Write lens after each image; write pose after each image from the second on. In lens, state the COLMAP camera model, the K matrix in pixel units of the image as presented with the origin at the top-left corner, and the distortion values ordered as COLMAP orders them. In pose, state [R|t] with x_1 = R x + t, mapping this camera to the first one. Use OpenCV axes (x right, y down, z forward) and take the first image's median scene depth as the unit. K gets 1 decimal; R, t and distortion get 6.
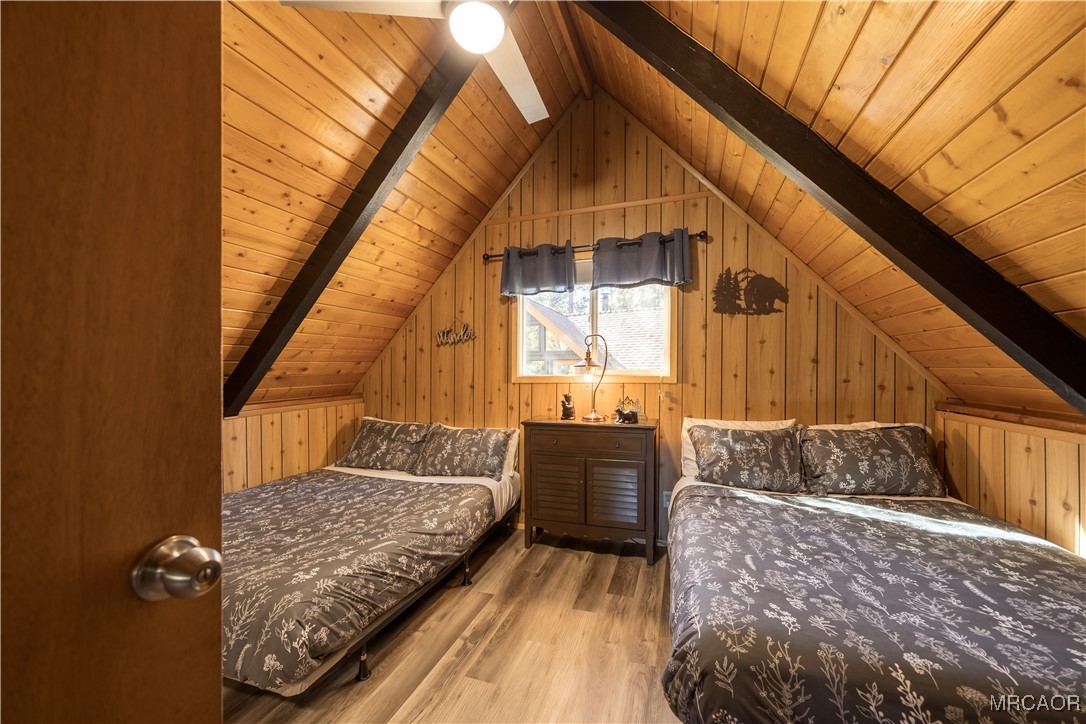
lens RADIAL K [[419.1, 0, 539.8], [0, 419.1, 365.0], [0, 0, 1]] dist [-0.003025, -0.000131]
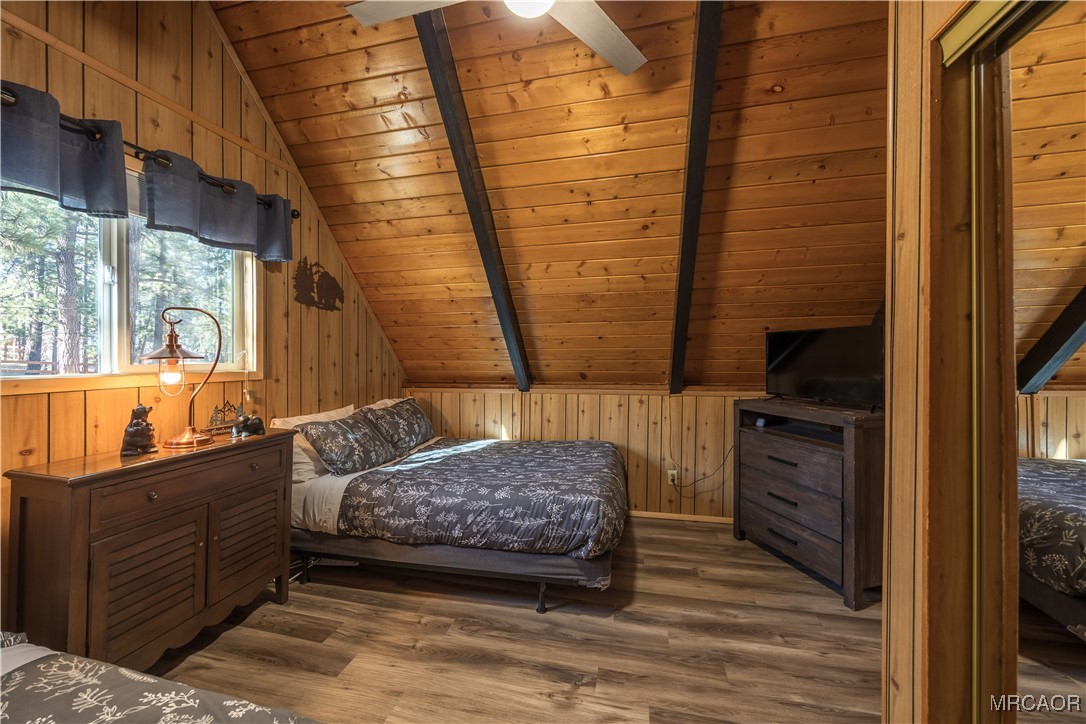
lens RADIAL K [[419.1, 0, 540.7], [0, 419.1, 361.8], [0, 0, 1]] dist [-0.003025, -0.000131]
pose [[-0.107353, -0.004675, 0.994210, -0.585867], [-0.005148, 0.999978, 0.004146, 0.002603], [-0.994208, -0.004673, -0.107374, 0.584053]]
